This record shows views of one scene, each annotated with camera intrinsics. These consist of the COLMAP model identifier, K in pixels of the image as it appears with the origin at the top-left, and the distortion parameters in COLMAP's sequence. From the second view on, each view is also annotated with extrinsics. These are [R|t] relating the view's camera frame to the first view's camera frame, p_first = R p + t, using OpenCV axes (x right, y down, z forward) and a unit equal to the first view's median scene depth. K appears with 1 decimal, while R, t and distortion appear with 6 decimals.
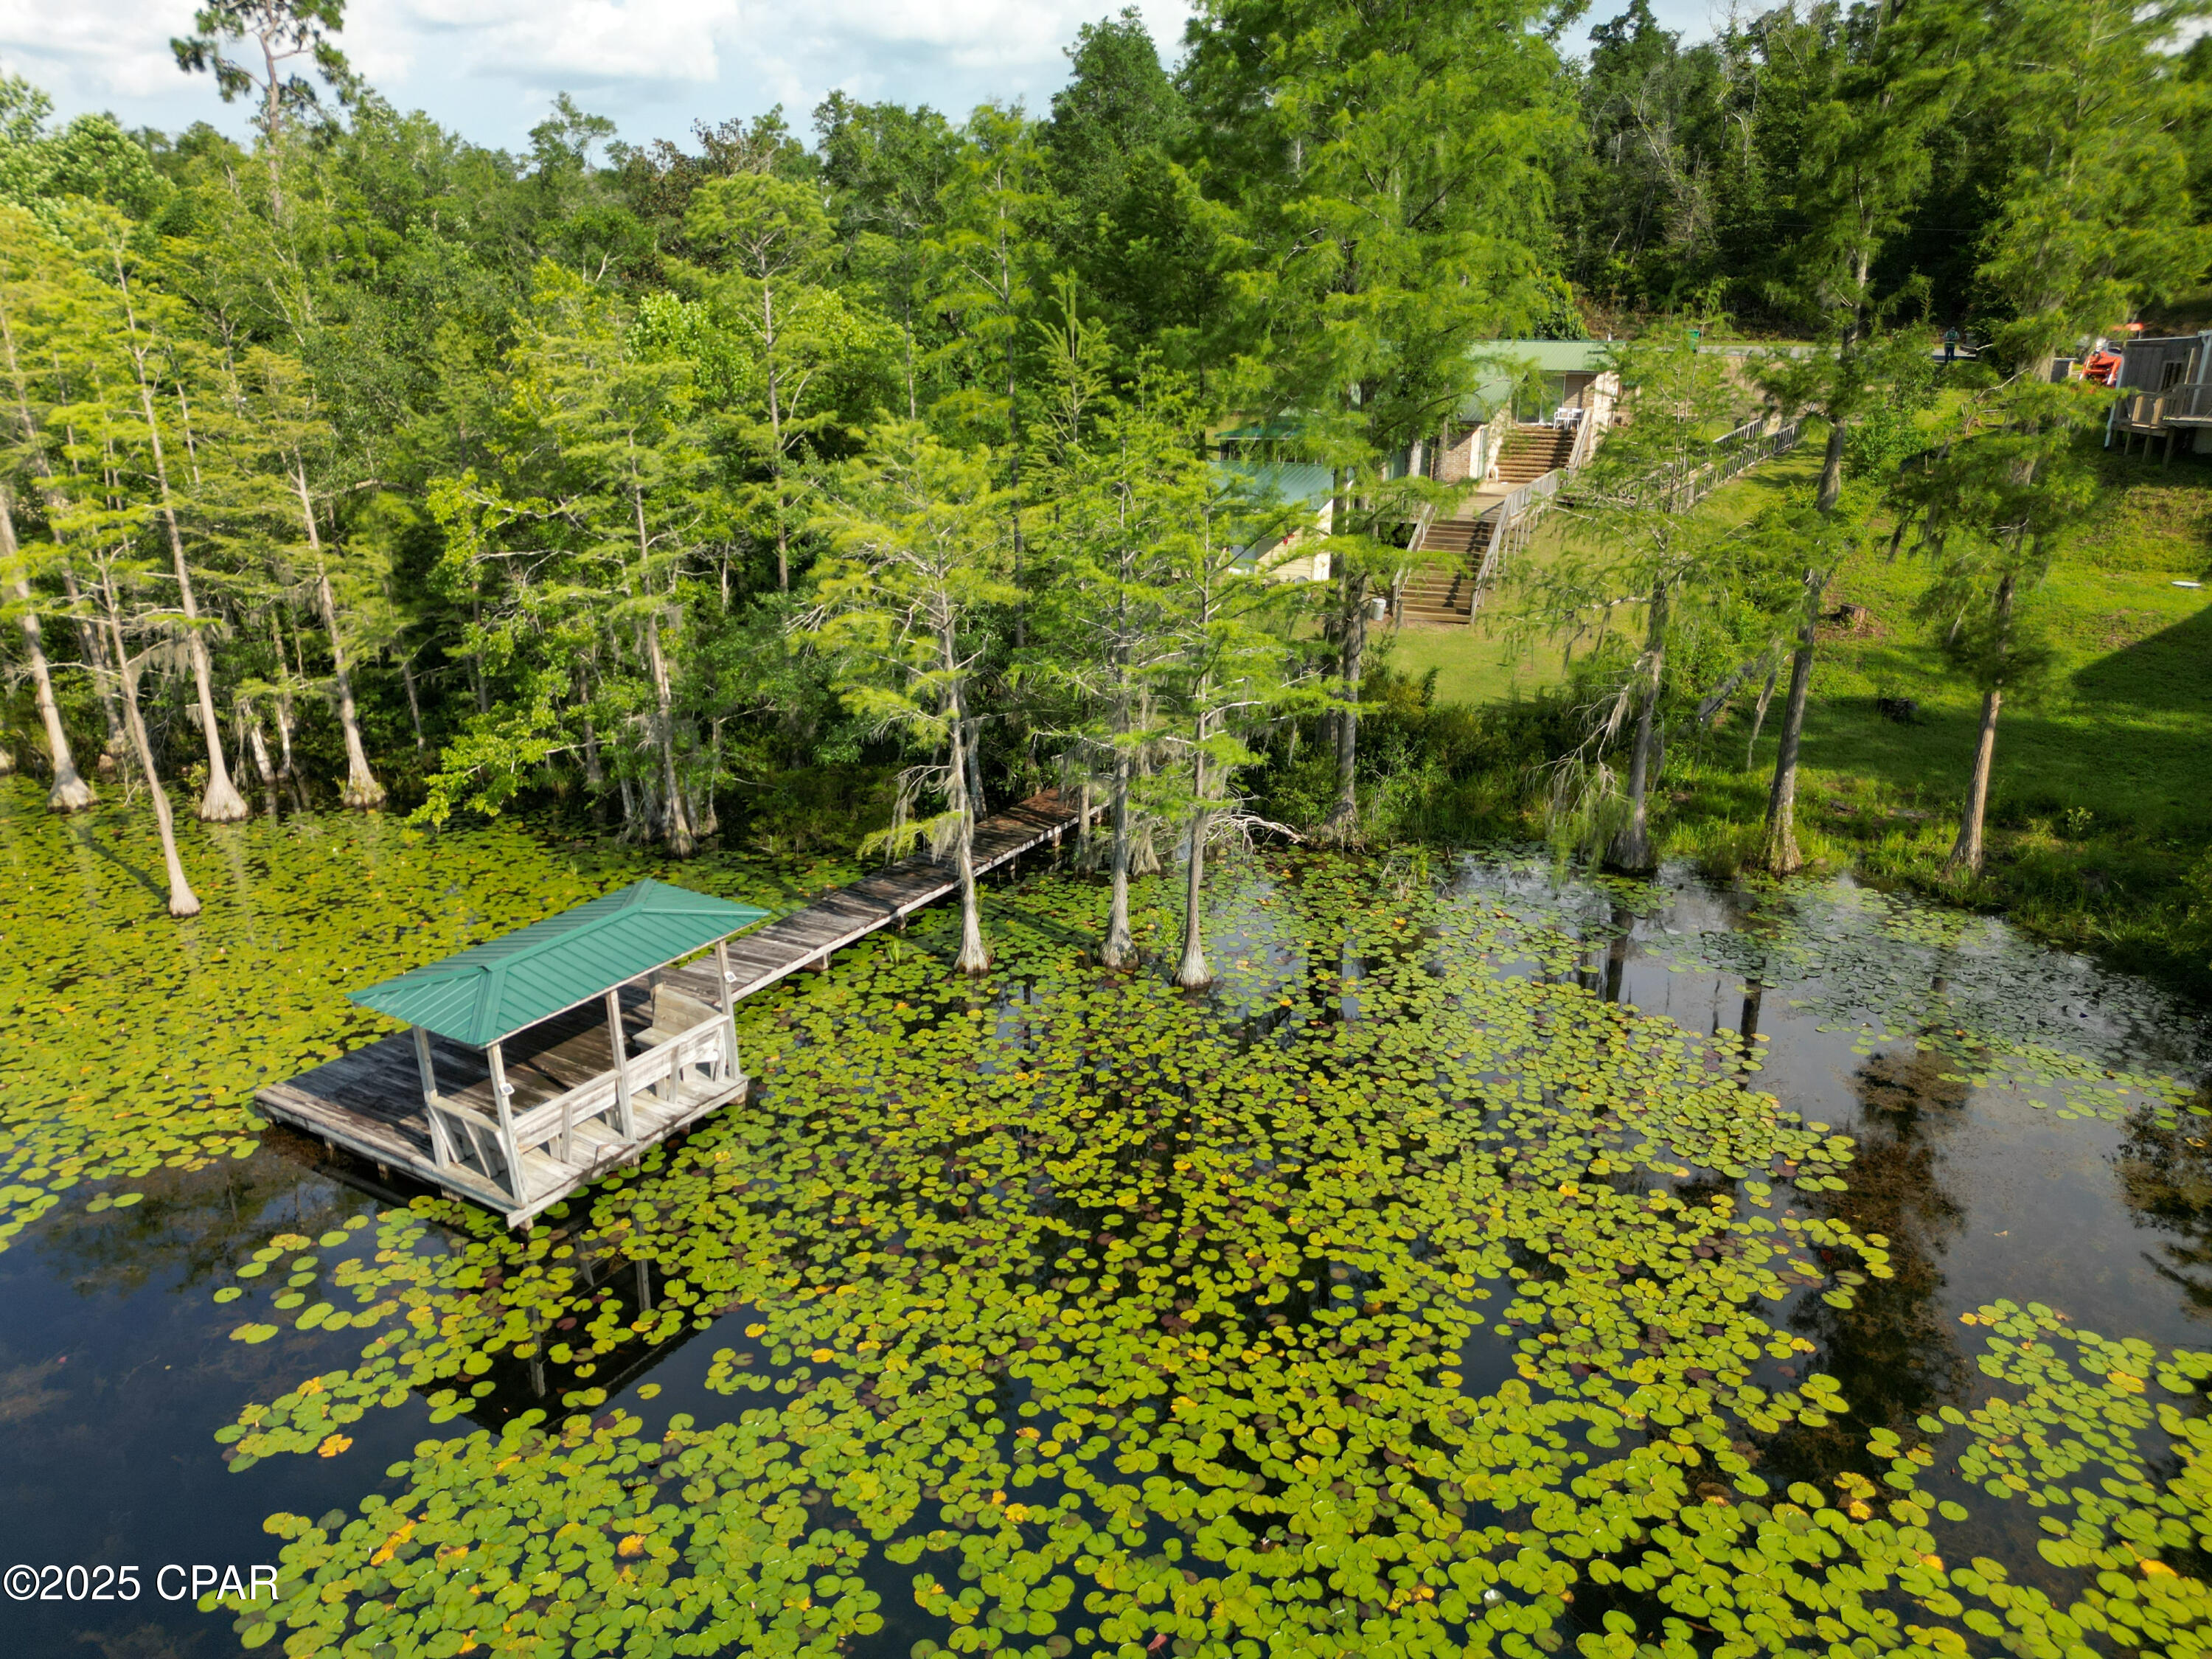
lens RADIAL K [[1548.6, 0, 1101.5], [0, 1548.6, 826.4], [0, 0, 1]] dist [0.069709, -0.067134]
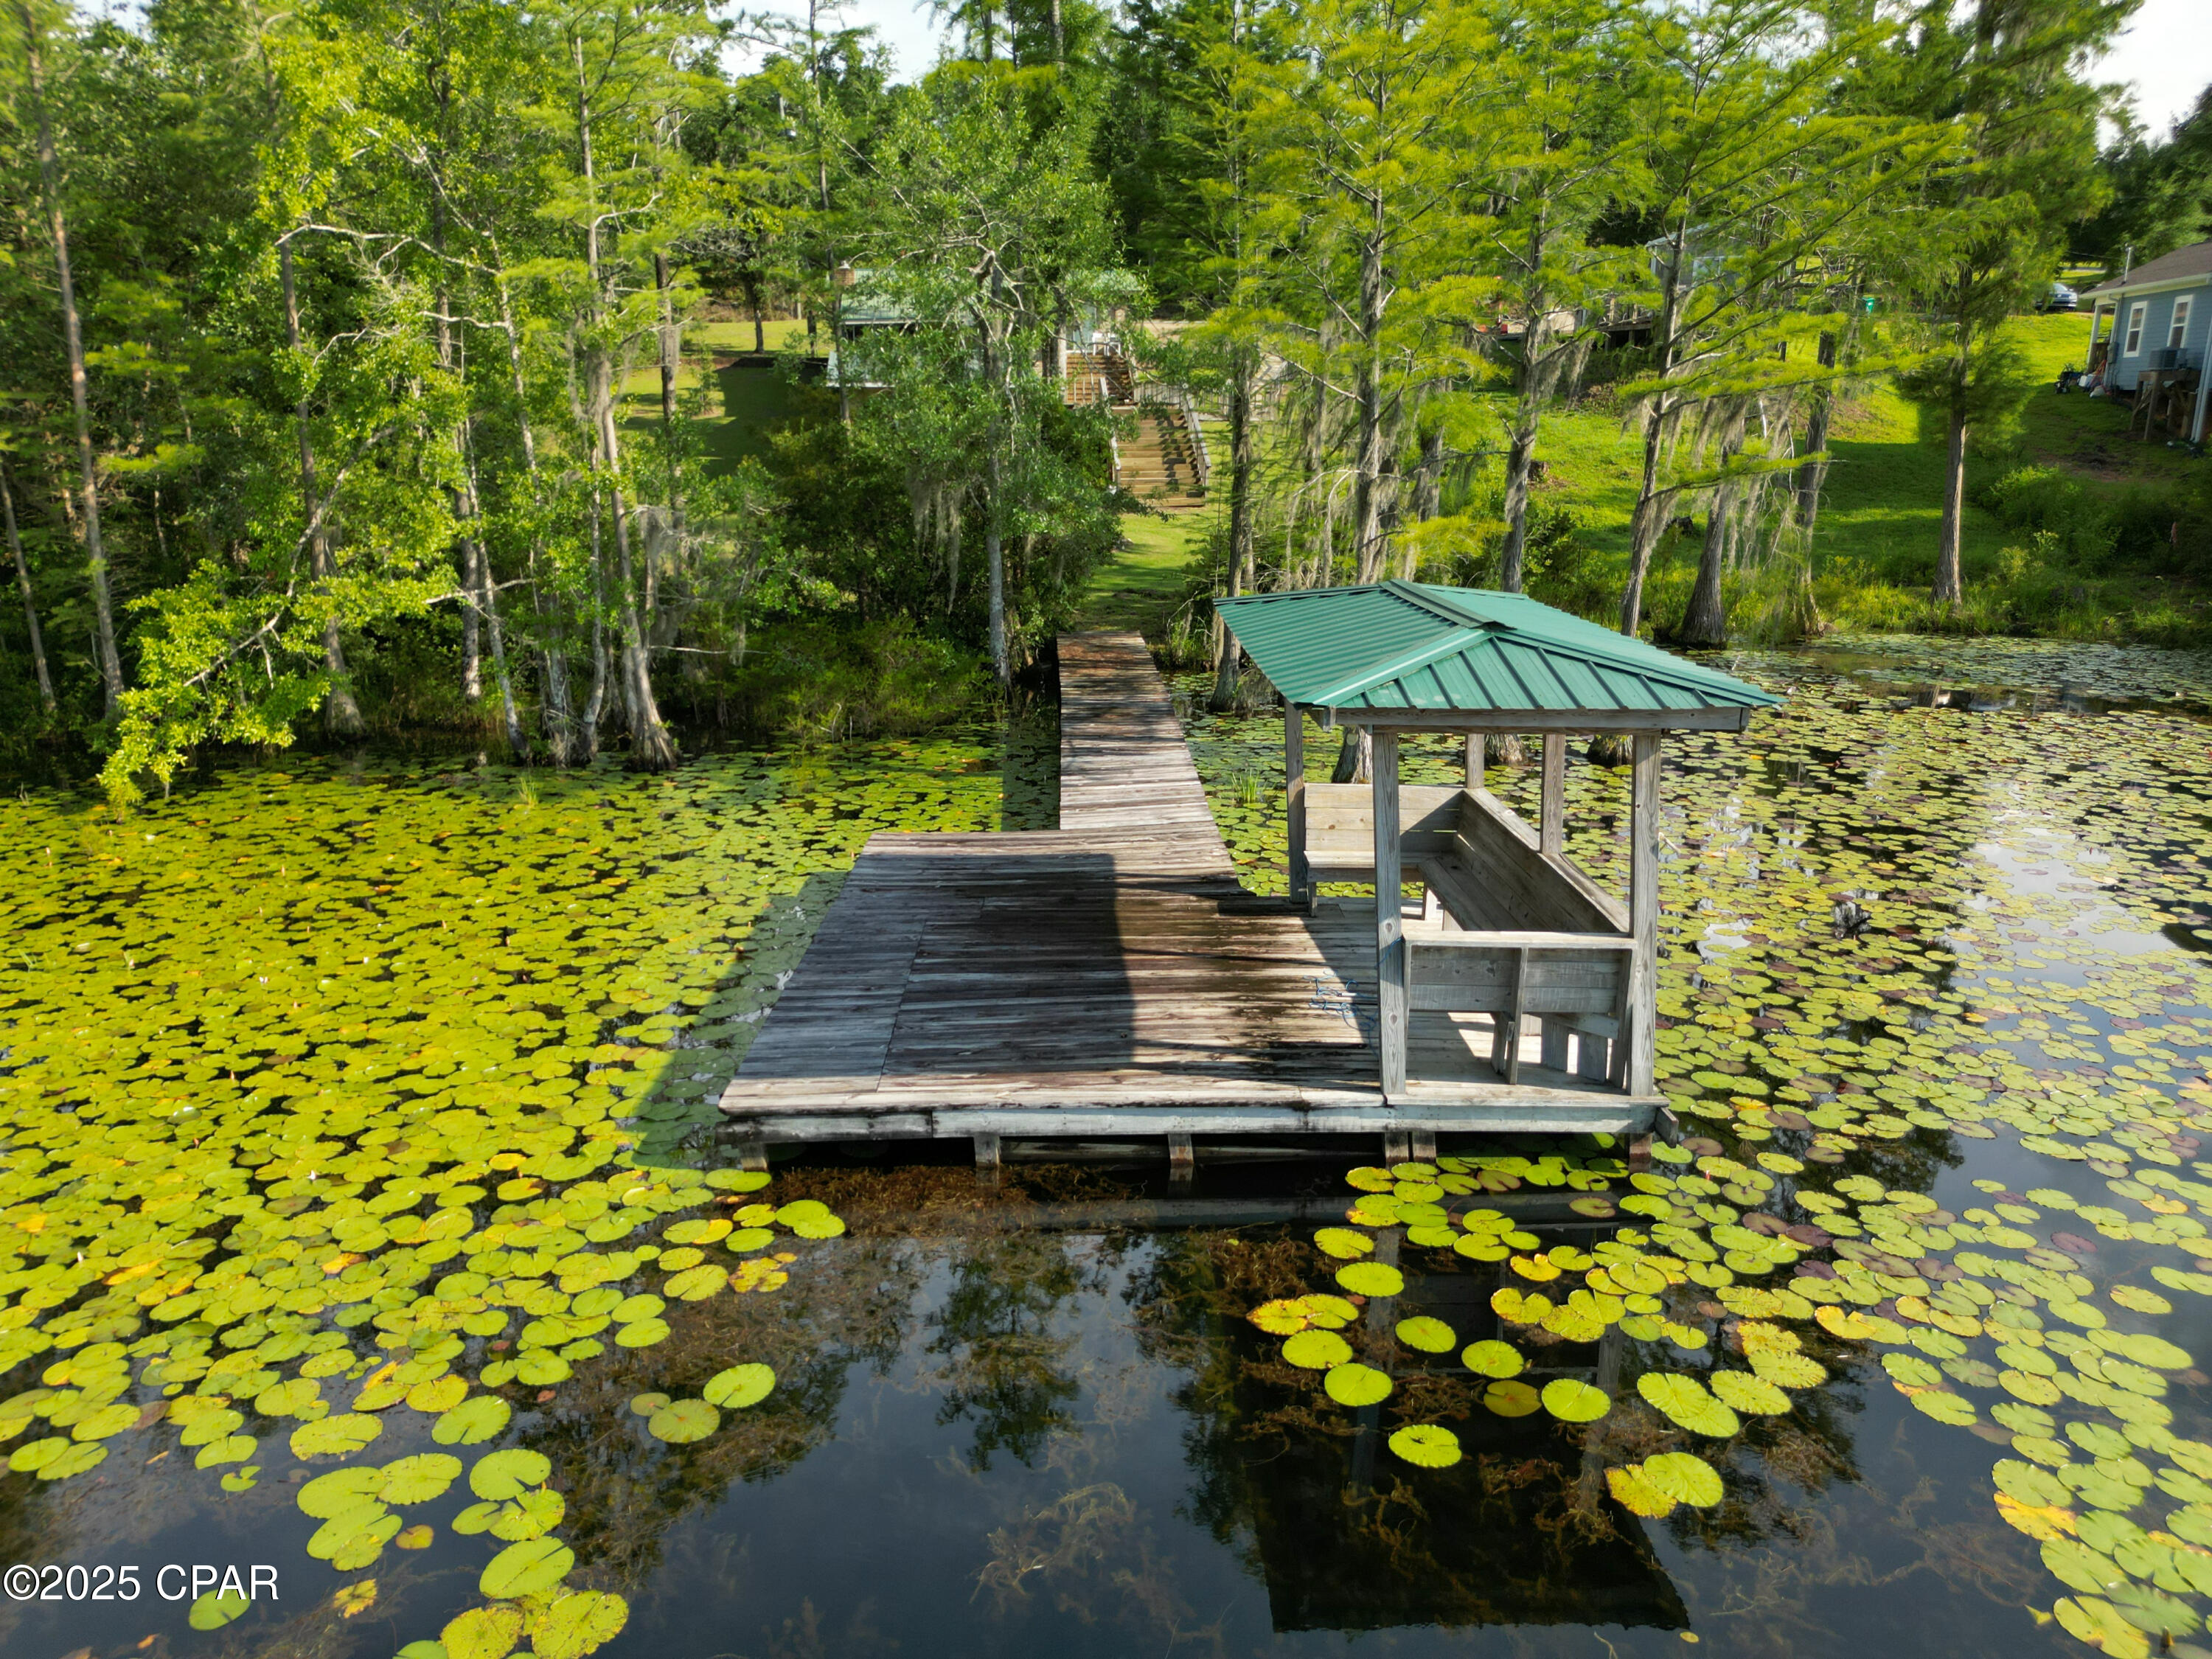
lens RADIAL K [[1548.6, 0, 1101.5], [0, 1548.6, 826.4], [0, 0, 1]] dist [0.069709, -0.067134]
pose [[0.843669, -0.142680, 0.517557, -0.792224], [0.174453, 0.984580, -0.012946, 0.143617], [-0.507729, 0.101212, 0.855551, 0.705976]]
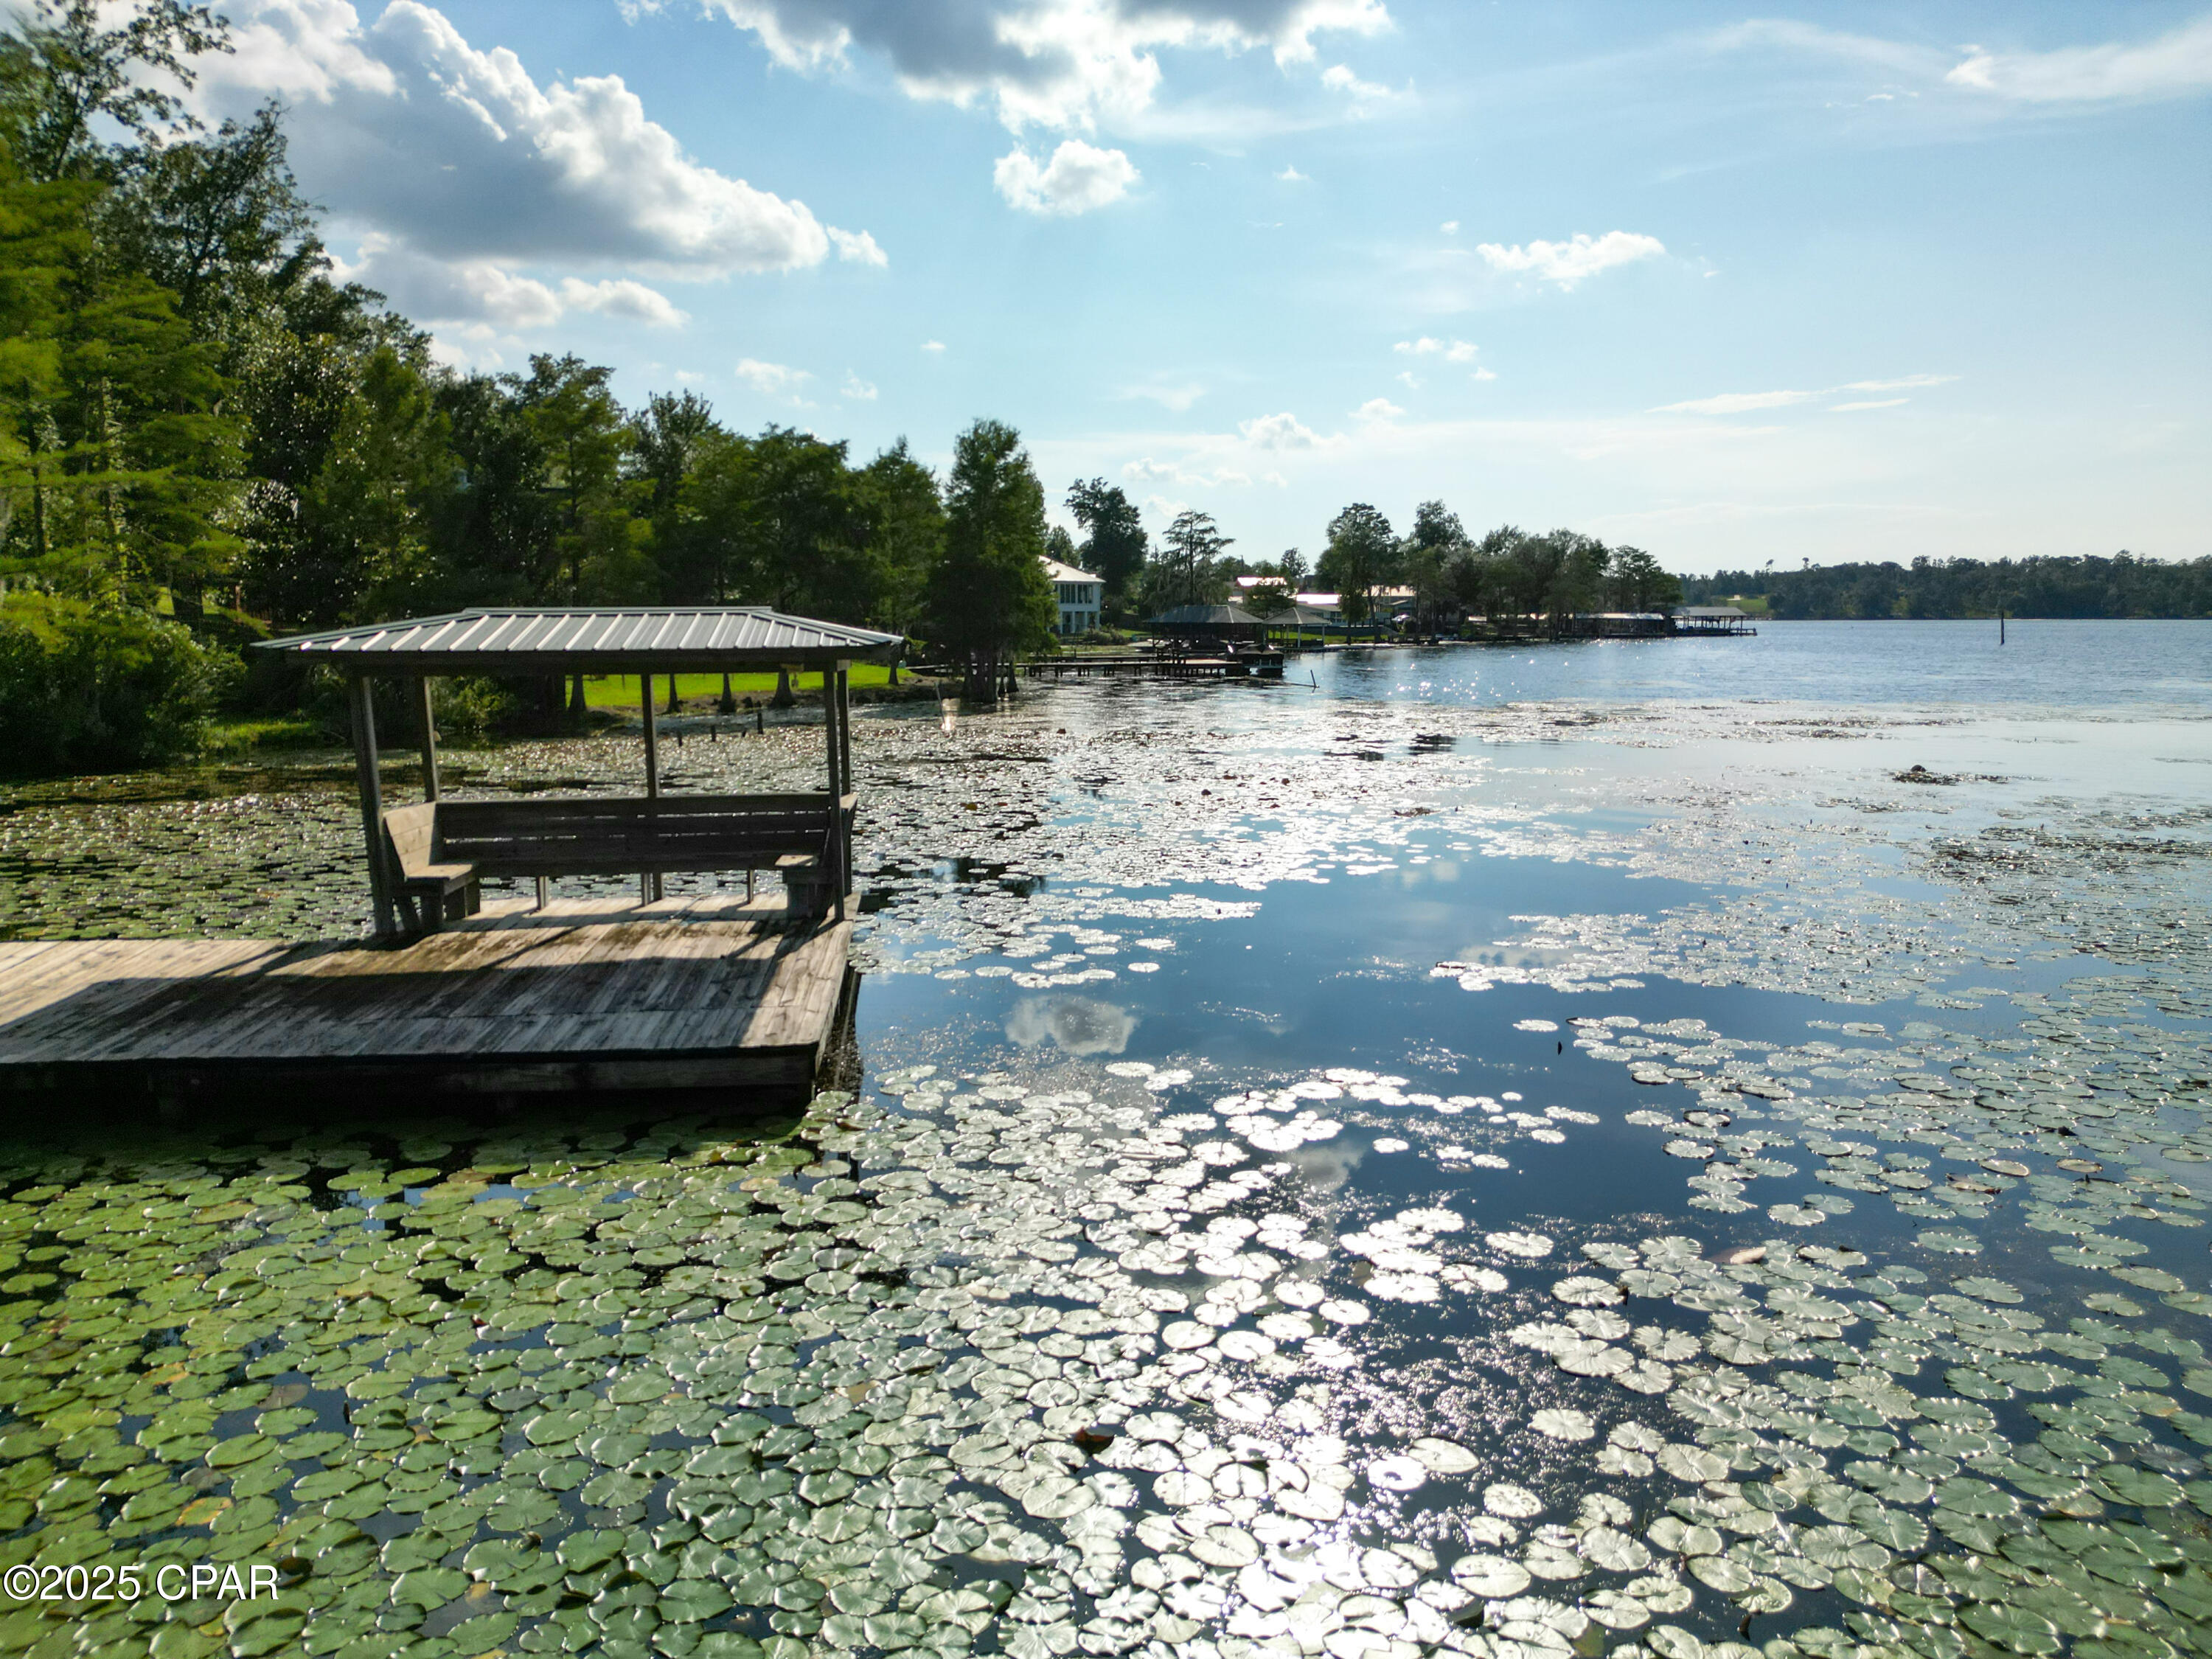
lens RADIAL K [[1548.6, 0, 1101.5], [0, 1548.6, 826.4], [0, 0, 1]] dist [0.069709, -0.067134]
pose [[-0.616201, -0.098486, 0.781407, -1.122574], [0.251131, 0.915792, 0.313461, -0.005664], [-0.746478, 0.389391, -0.539579, 1.394606]]
